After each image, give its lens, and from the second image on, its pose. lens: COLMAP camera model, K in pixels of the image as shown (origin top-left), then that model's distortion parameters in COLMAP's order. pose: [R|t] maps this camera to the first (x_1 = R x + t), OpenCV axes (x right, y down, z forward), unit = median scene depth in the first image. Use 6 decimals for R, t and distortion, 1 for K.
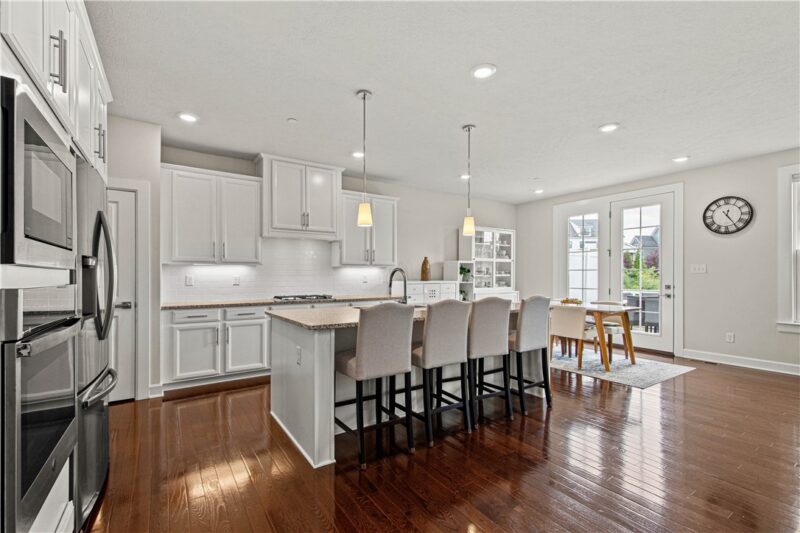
lens RADIAL K [[355.1, 0, 398.0], [0, 355.1, 273.8], [0, 0, 1]] dist [0.002723, 0.000260]
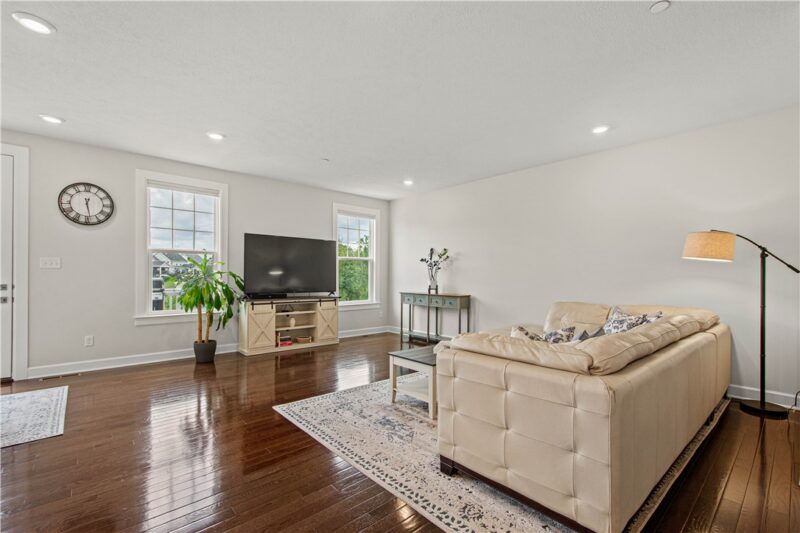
lens RADIAL K [[355.1, 0, 398.0], [0, 355.1, 273.8], [0, 0, 1]] dist [0.002723, 0.000260]
pose [[-0.137578, 0.001403, 0.990490, -0.062700], [-0.014595, 0.999888, -0.003444, 0.001522], [-0.990383, -0.014930, -0.137542, 0.348374]]
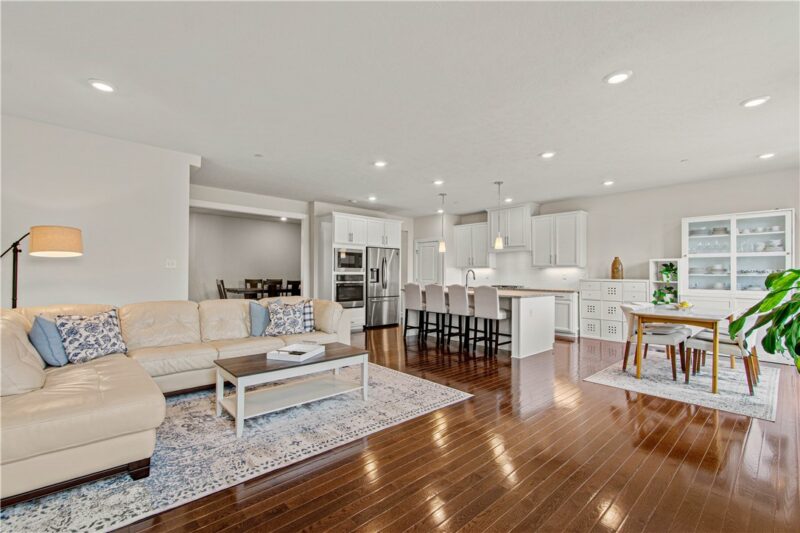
lens RADIAL K [[355.1, 0, 398.0], [0, 355.1, 273.8], [0, 0, 1]] dist [0.002723, 0.000260]
pose [[0.142527, 0.002387, -0.989788, 1.348818], [0.001781, 0.999995, 0.002668, -0.000751], [0.989789, -0.002143, 0.142522, 0.223695]]
